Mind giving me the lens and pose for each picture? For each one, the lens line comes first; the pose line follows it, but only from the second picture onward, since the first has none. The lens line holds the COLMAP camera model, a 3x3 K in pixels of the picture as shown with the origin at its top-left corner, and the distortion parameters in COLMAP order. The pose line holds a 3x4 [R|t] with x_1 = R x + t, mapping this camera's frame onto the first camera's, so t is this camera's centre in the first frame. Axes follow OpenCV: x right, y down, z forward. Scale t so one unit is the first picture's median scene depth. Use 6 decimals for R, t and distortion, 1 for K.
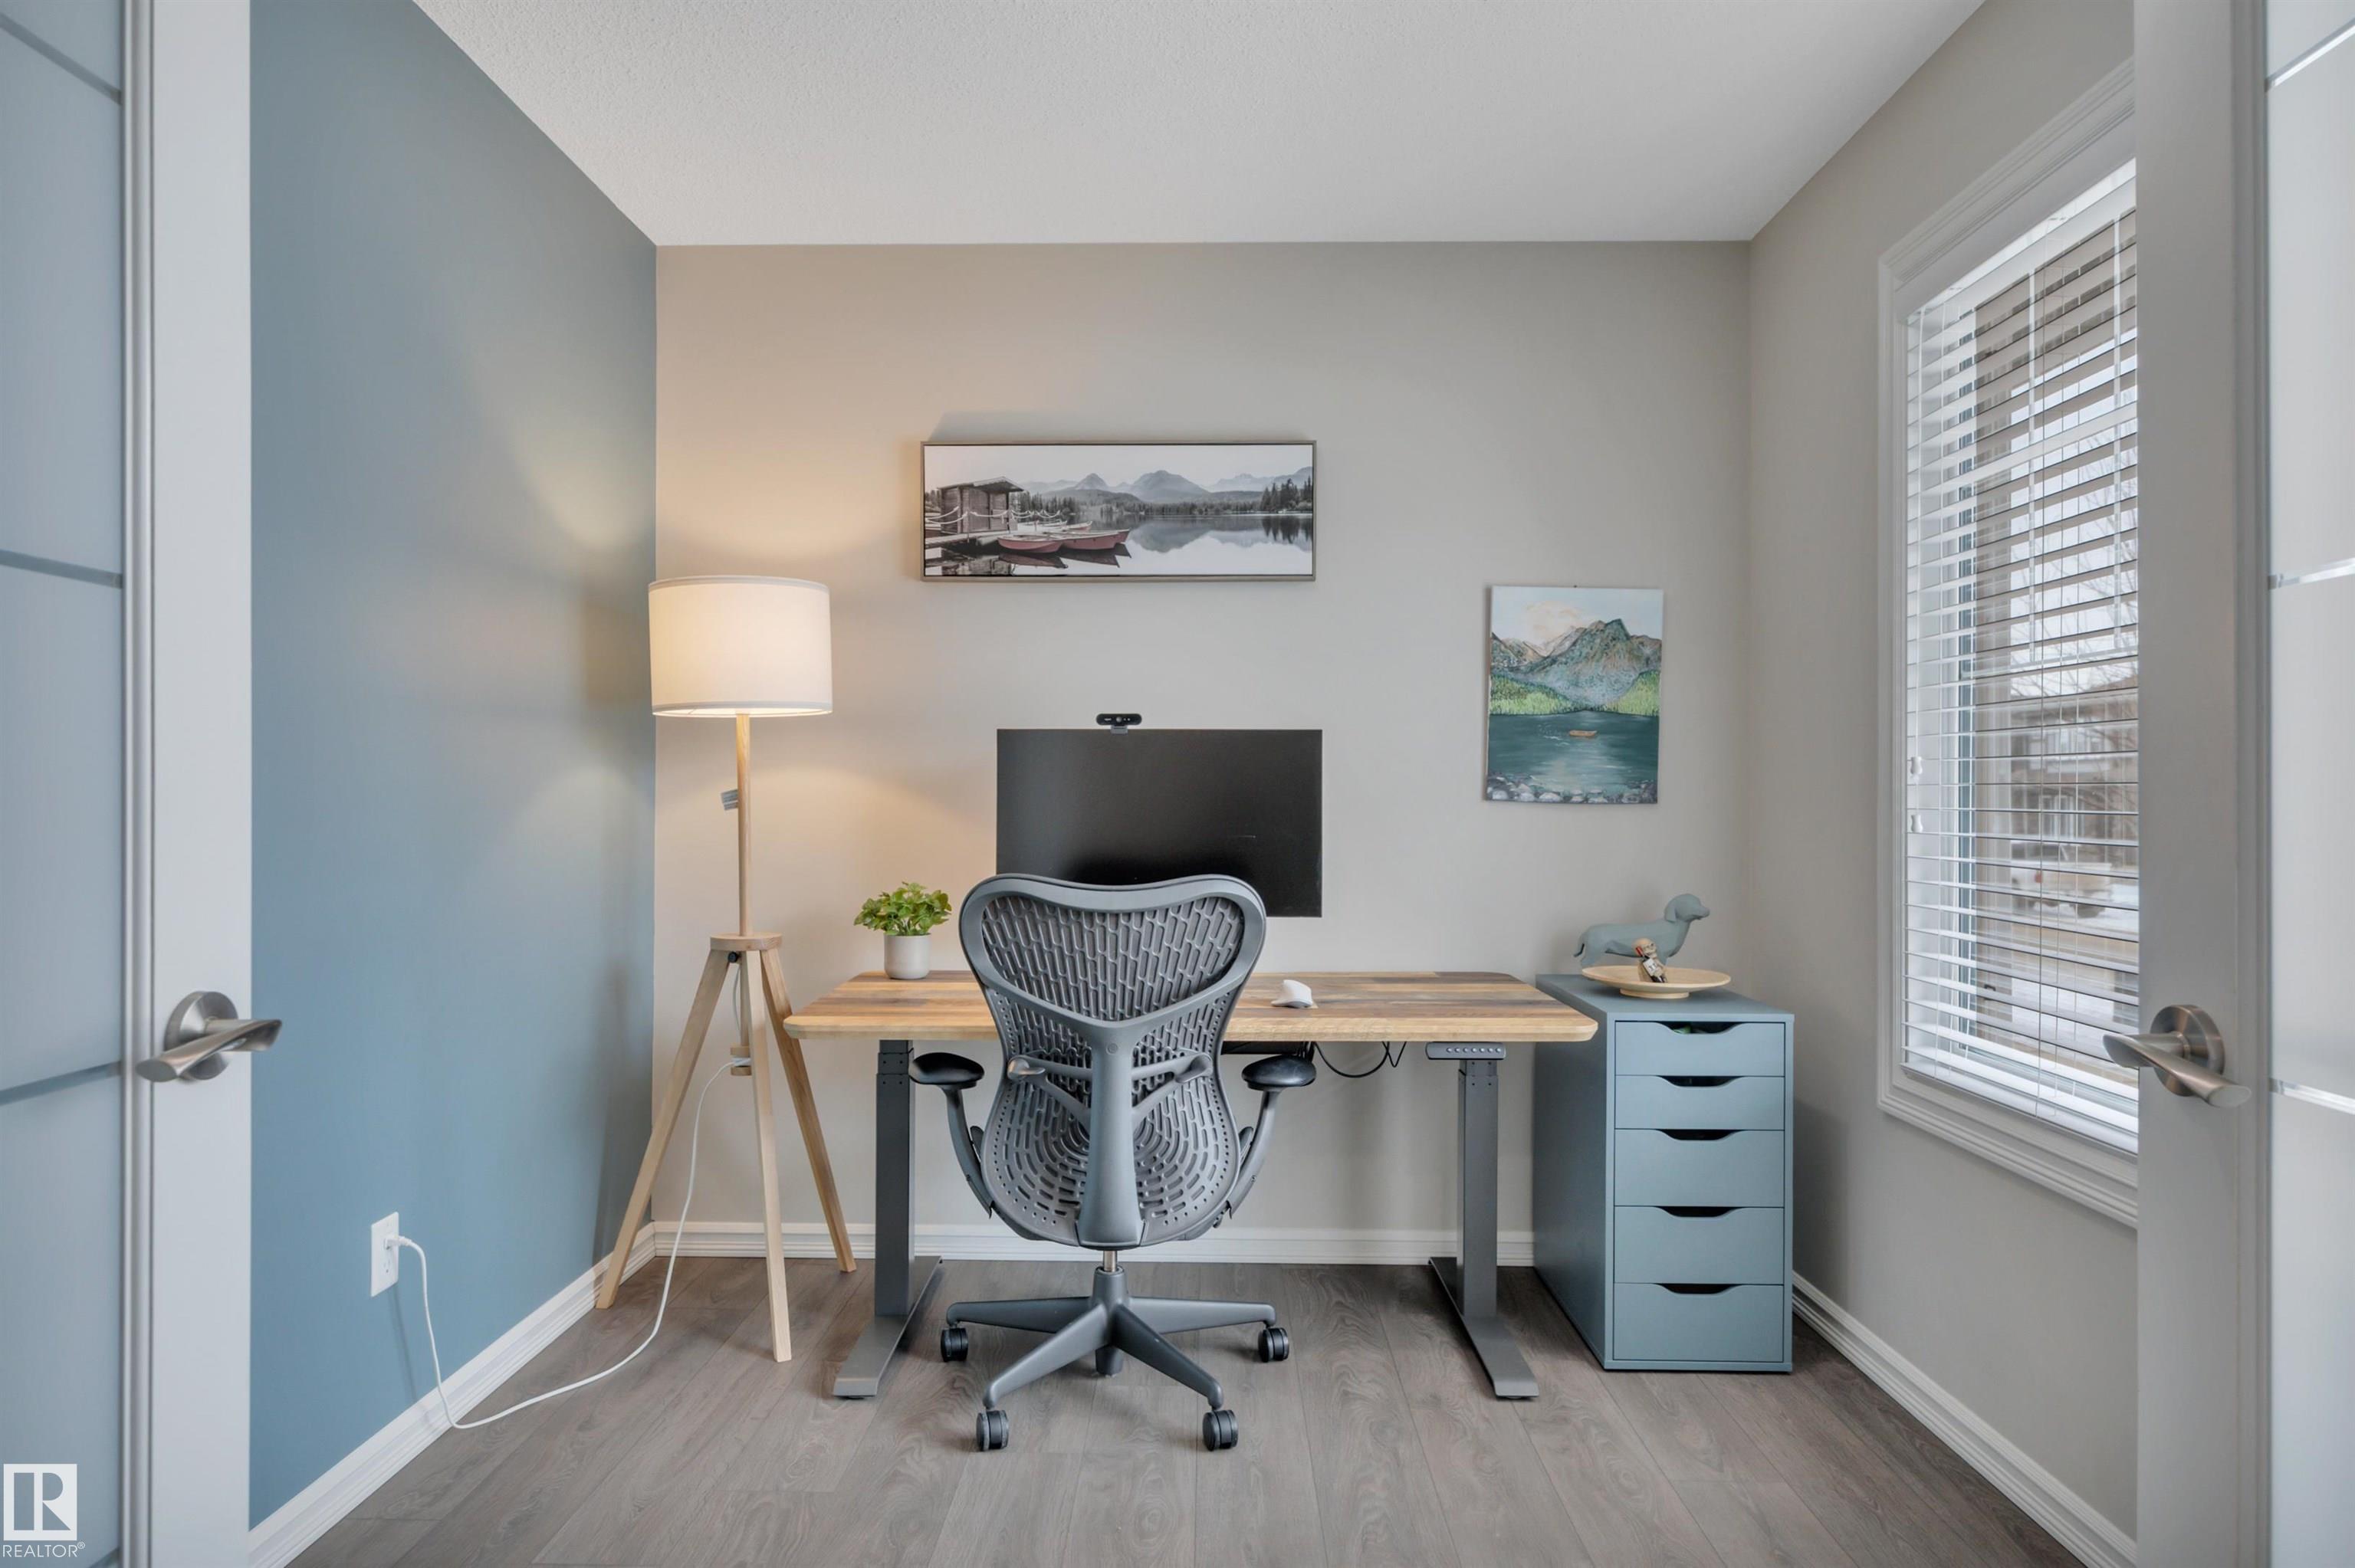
lens RADIAL K [[1408.2, 0, 1168.0], [0, 1408.2, 788.0], [0, 0, 1]] dist [0.009812, -0.002353]
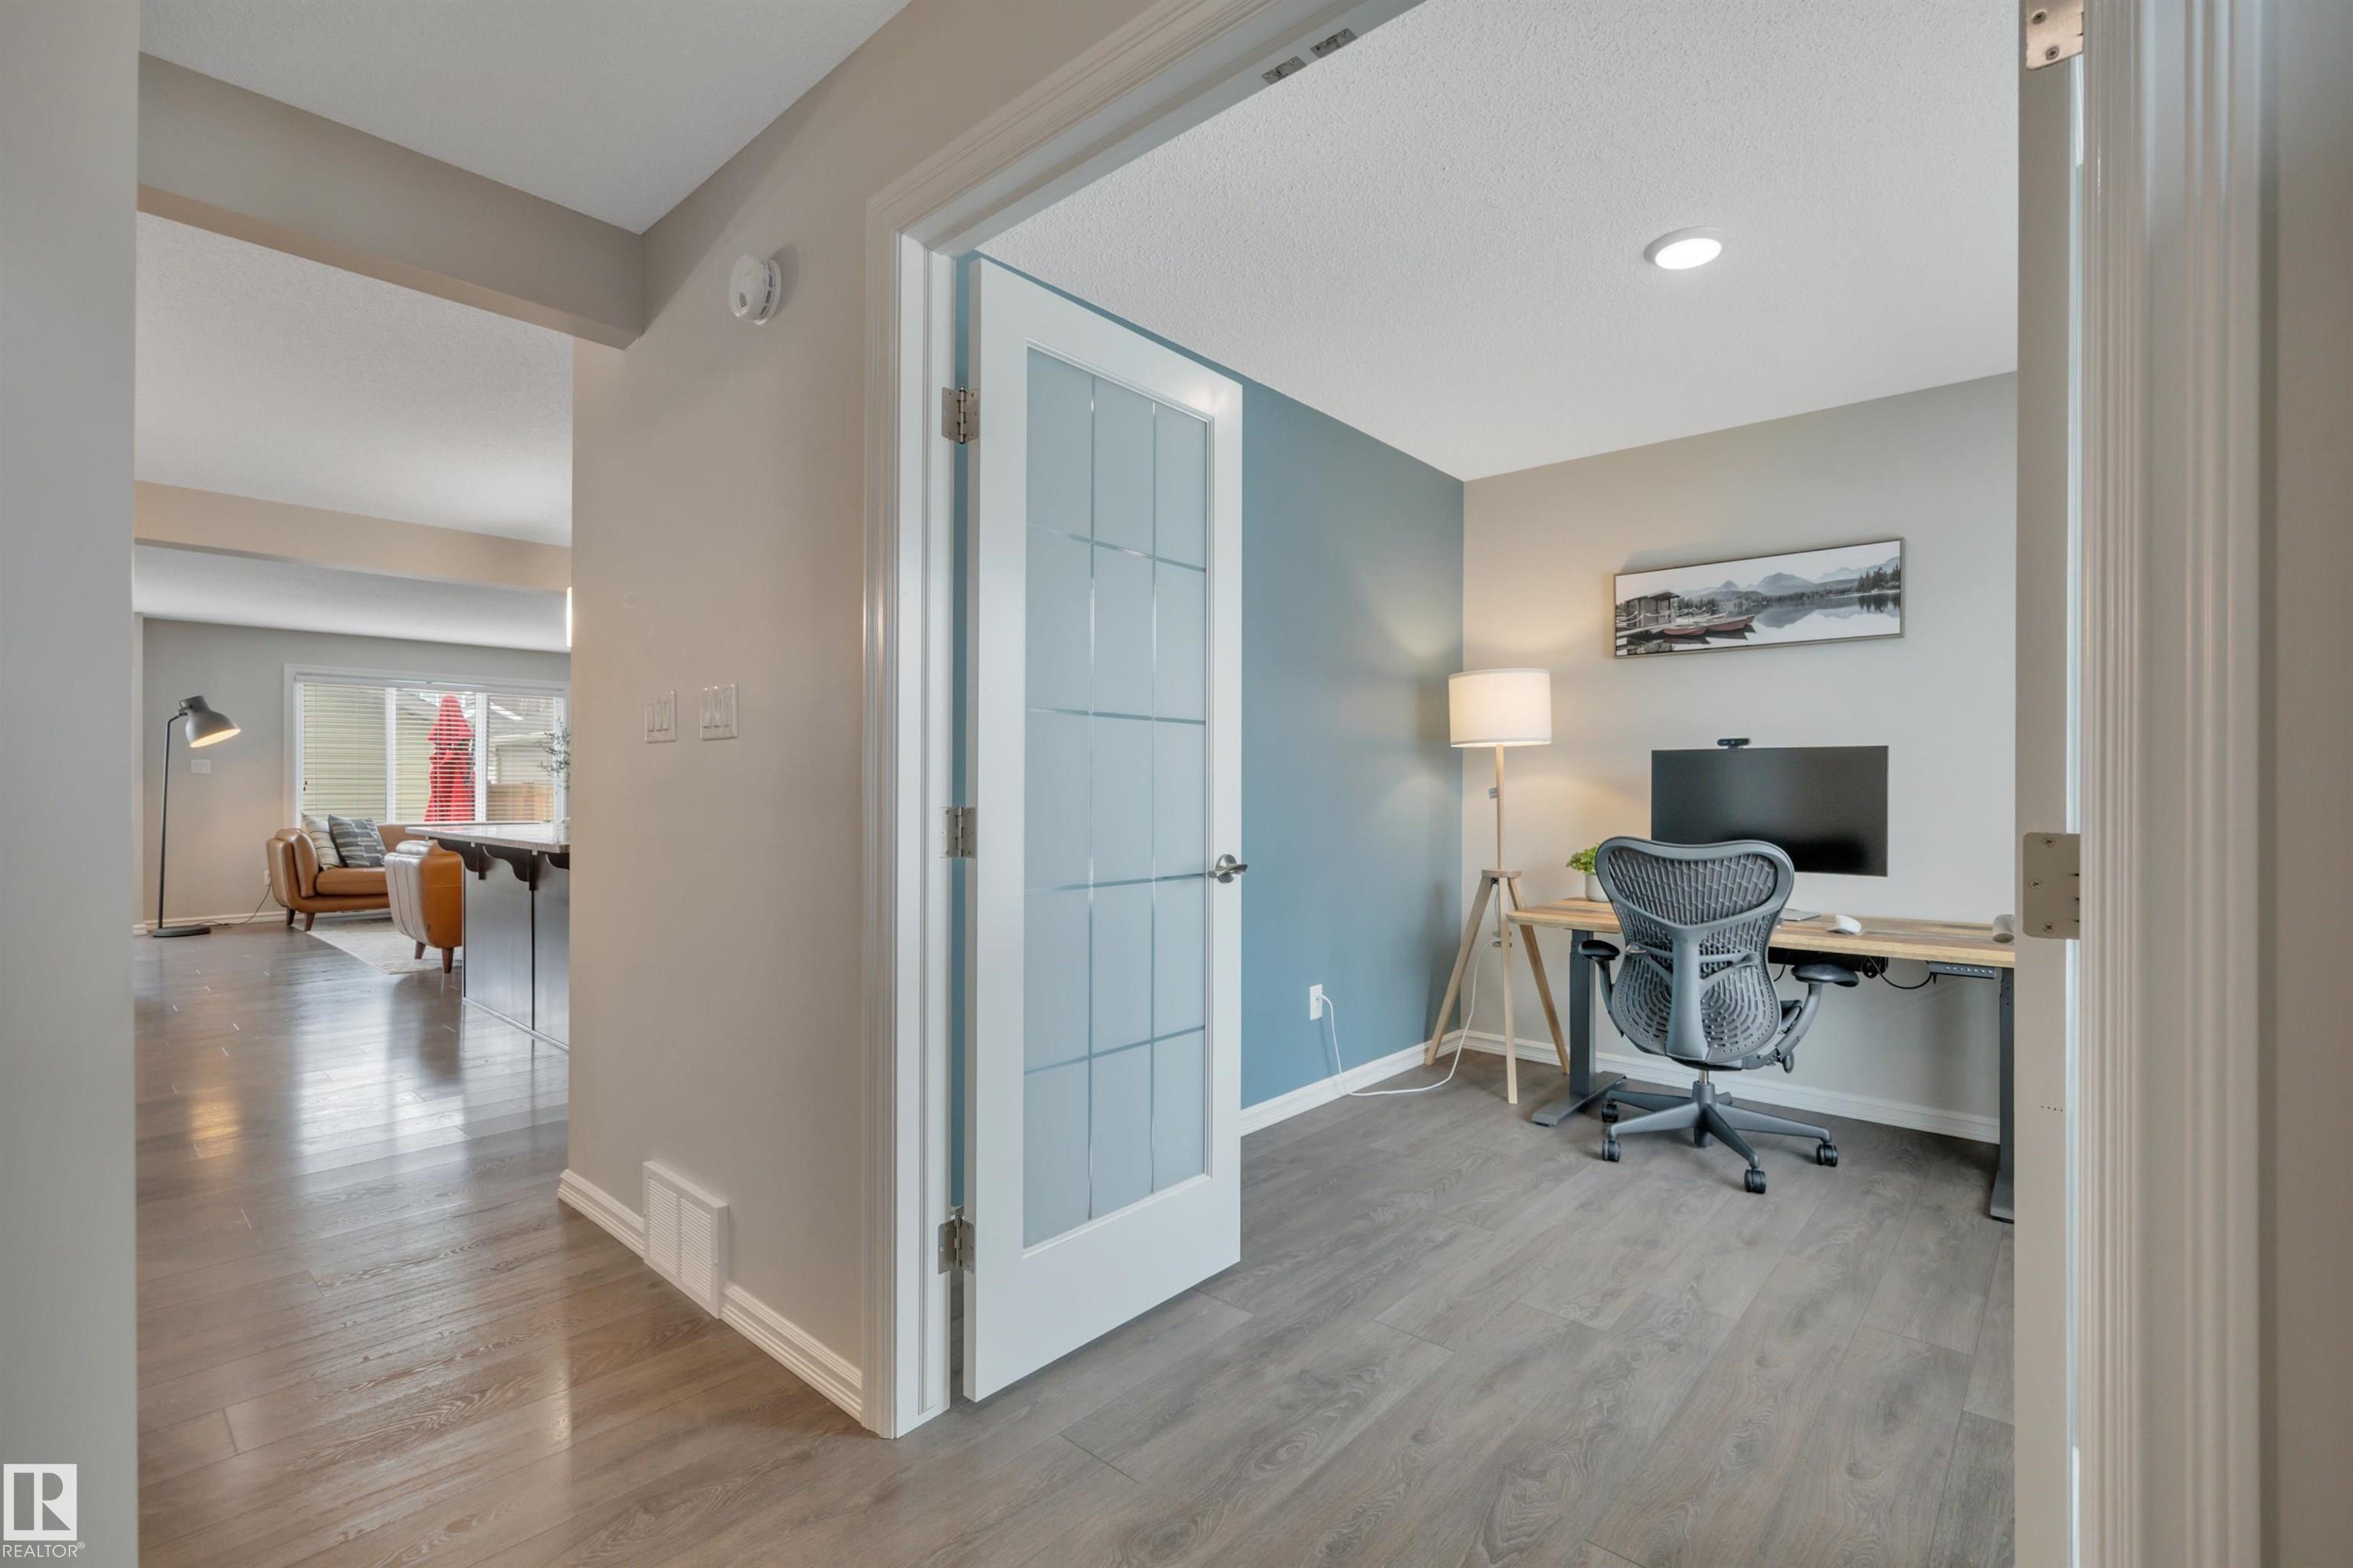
lens RADIAL K [[1053.6, 0, 1173.7], [0, 1053.6, 788.3], [0, 0, 1]] dist [0.000440, 0.000043]
pose [[0.763833, -0.000188, -0.645414, 0.260932], [0.001741, 0.999997, 0.001769, -0.001184], [0.645412, -0.002475, 0.763831, -0.303159]]
